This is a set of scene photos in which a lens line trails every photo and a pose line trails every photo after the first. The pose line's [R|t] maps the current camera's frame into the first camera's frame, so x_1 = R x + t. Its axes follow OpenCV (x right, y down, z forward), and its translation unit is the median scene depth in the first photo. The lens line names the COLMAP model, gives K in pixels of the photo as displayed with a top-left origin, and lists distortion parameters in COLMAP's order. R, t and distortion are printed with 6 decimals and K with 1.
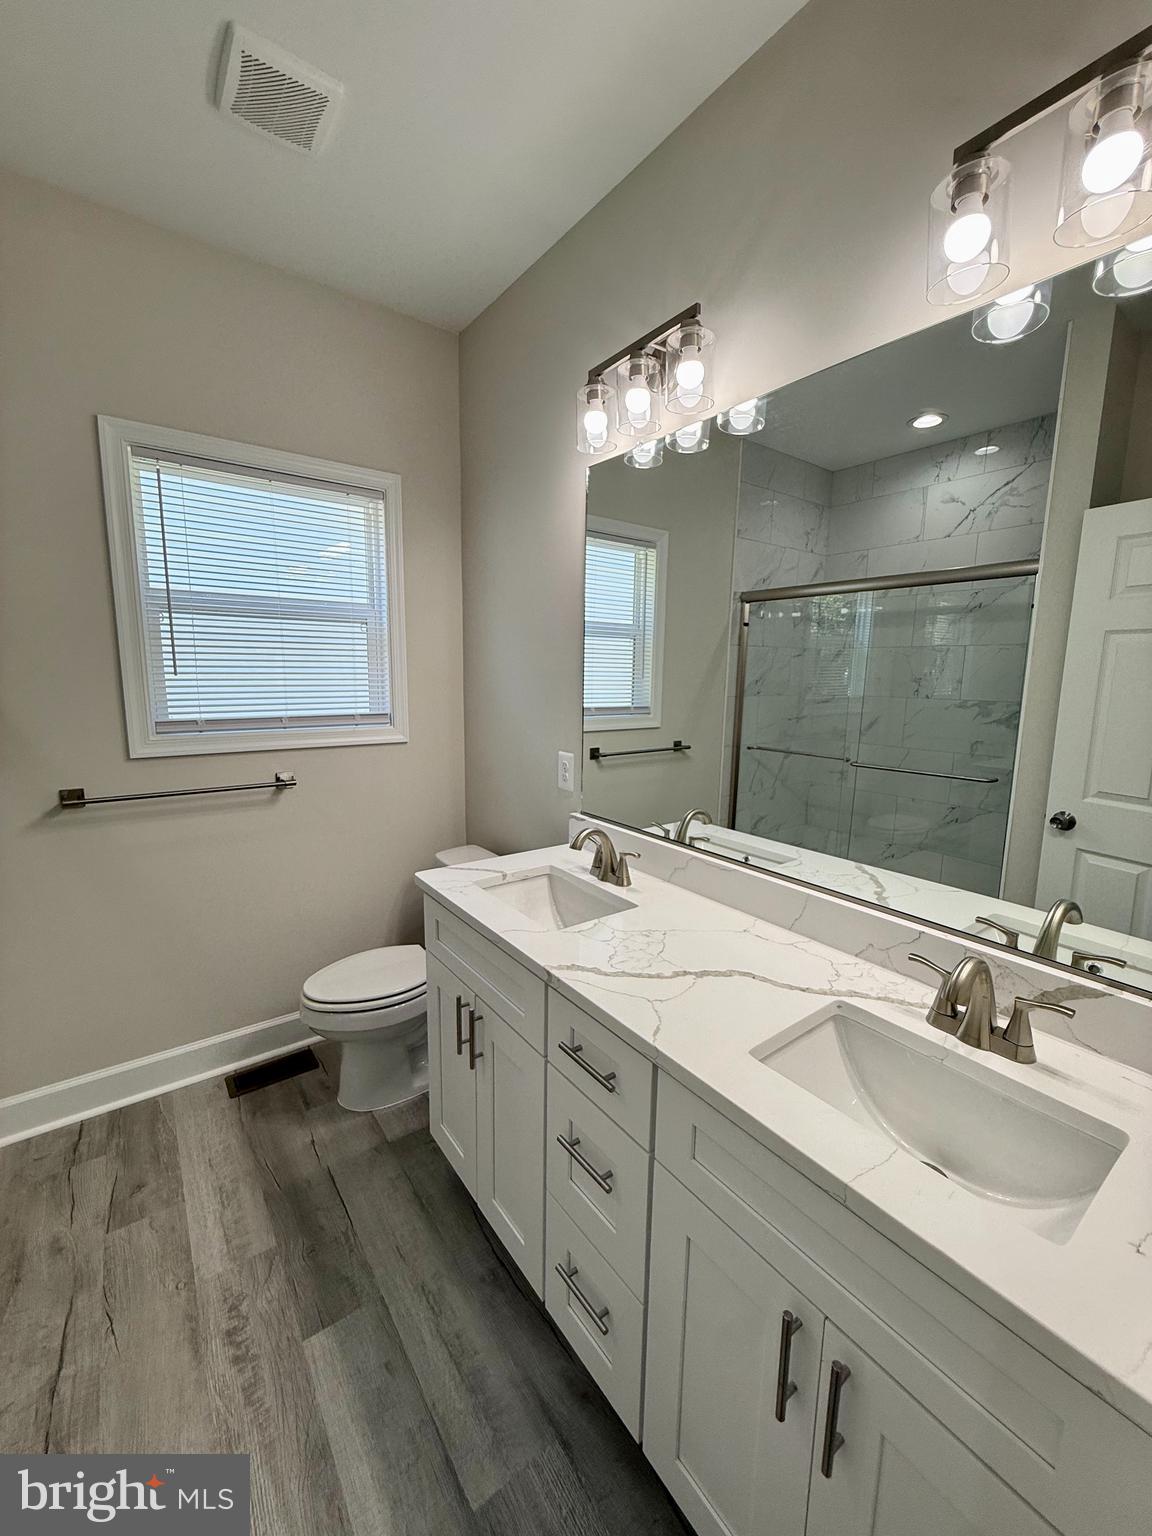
lens RADIAL K [[614.4, 0, 578.3], [0, 614.4, 765.4], [0, 0, 1]] dist [-0.002556, 0.000849]
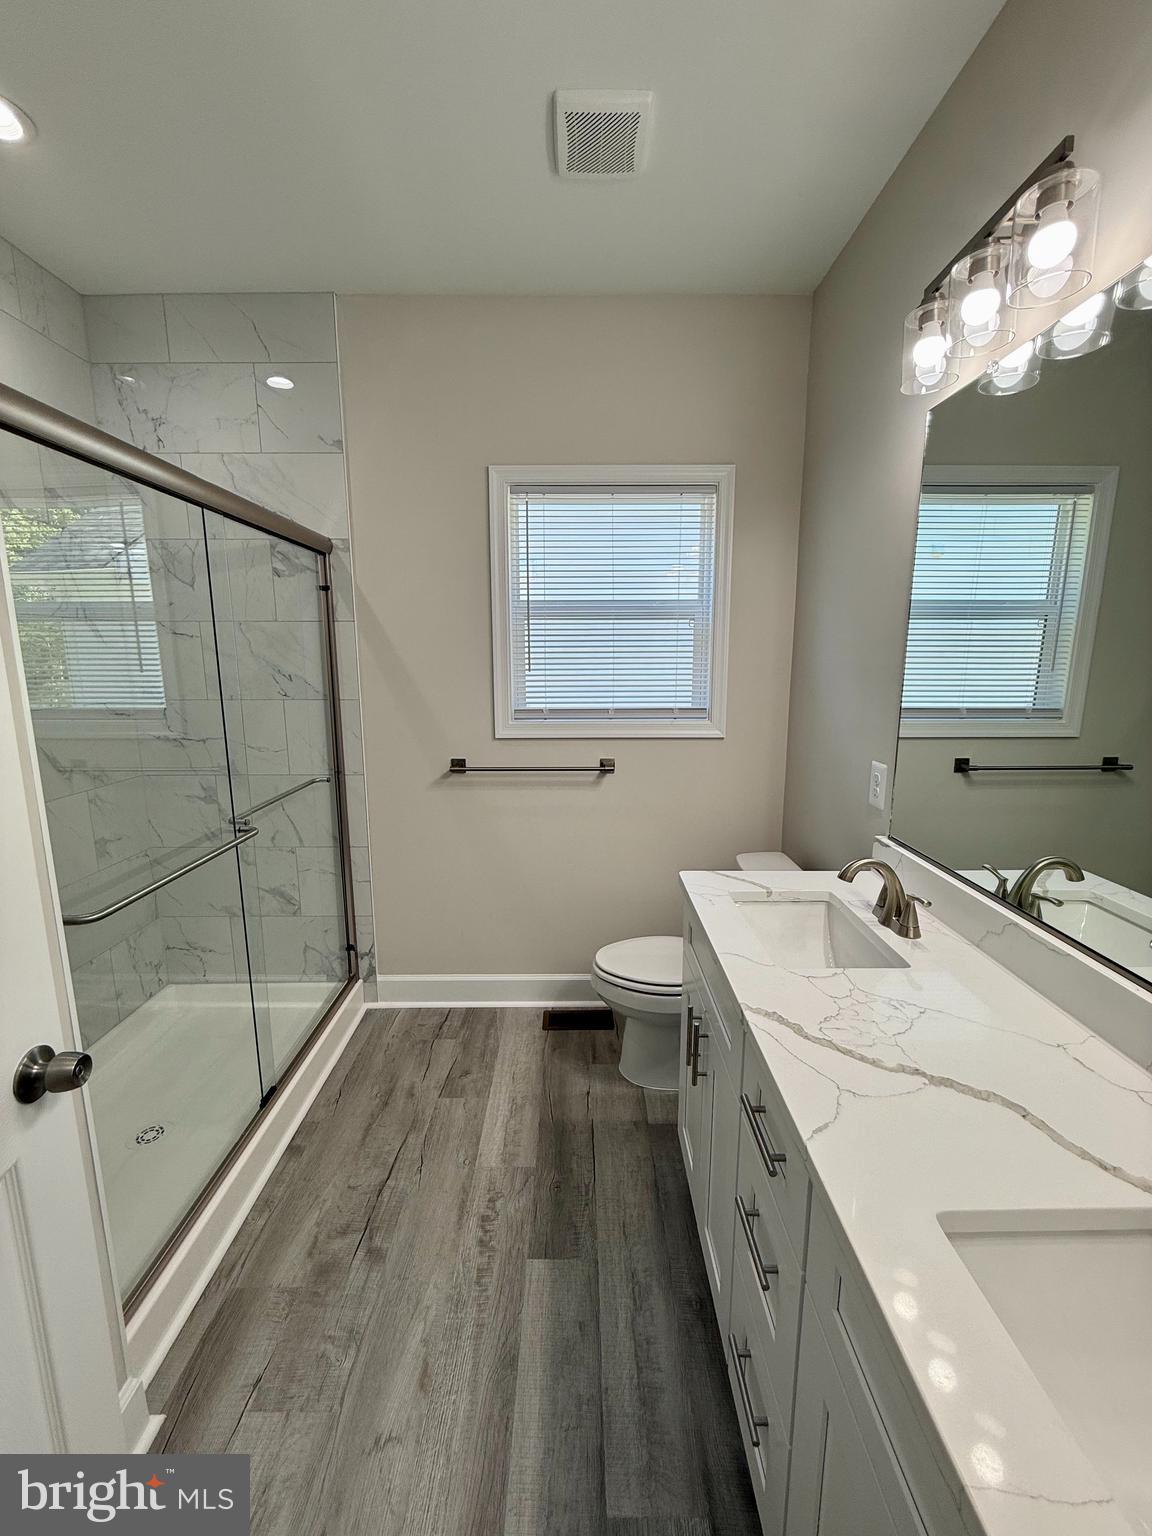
lens RADIAL K [[614.4, 0, 582.9], [0, 614.4, 765.2], [0, 0, 1]] dist [-0.002556, 0.000849]
pose [[0.803133, 0.087961, -0.589271, 0.177036], [-0.077968, 0.996053, 0.042416, -0.025848], [0.590676, 0.011879, 0.806821, 0.100227]]
